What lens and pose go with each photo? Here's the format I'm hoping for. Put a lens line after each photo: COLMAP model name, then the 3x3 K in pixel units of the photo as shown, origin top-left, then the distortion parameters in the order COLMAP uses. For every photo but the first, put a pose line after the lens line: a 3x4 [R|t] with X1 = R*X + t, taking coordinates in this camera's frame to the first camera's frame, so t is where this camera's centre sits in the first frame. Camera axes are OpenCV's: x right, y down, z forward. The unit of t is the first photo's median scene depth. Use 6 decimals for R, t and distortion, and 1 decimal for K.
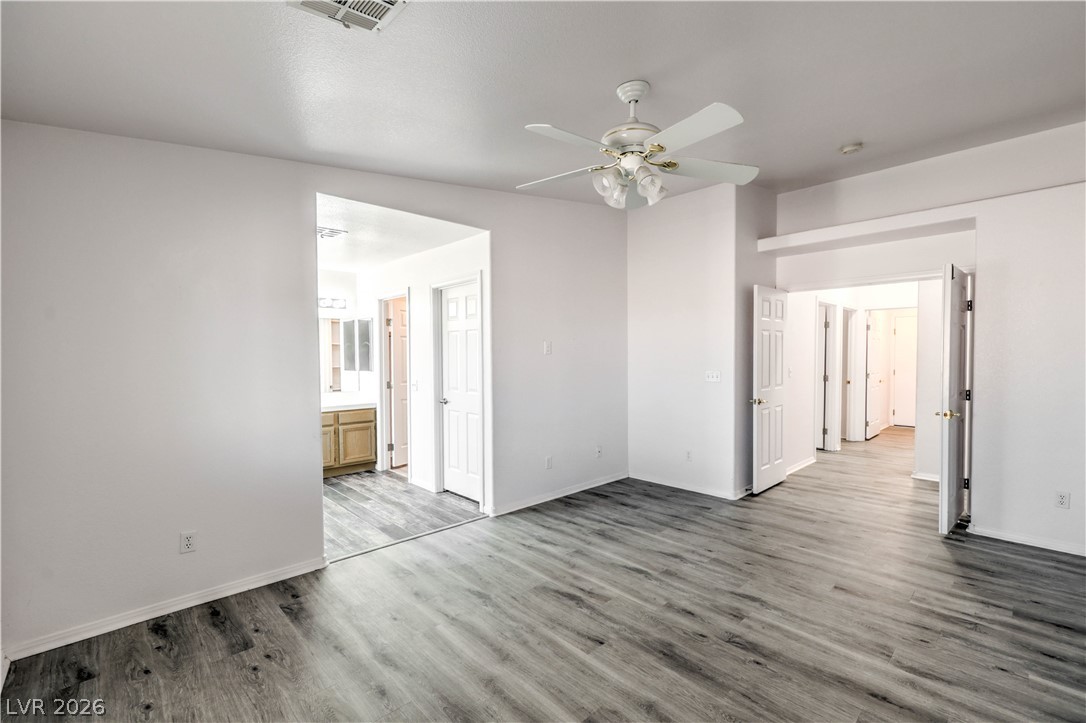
lens RADIAL K [[443.7, 0, 545.3], [0, 443.7, 363.3], [0, 0, 1]] dist [-0.000831, -0.000420]
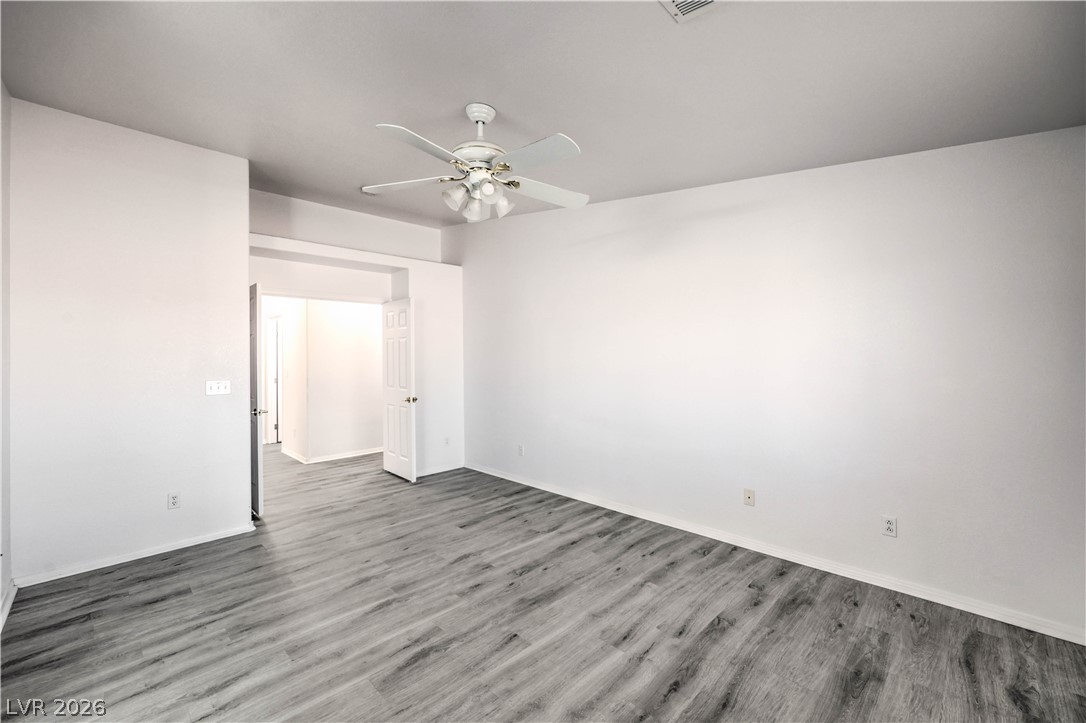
lens RADIAL K [[443.7, 0, 541.3], [0, 443.7, 358.3], [0, 0, 1]] dist [-0.000831, -0.000420]
pose [[0.005573, 0.001738, 0.999983, -0.679351], [0.028601, 0.999589, -0.001897, -0.009256], [-0.999575, 0.028611, 0.005521, 0.684088]]
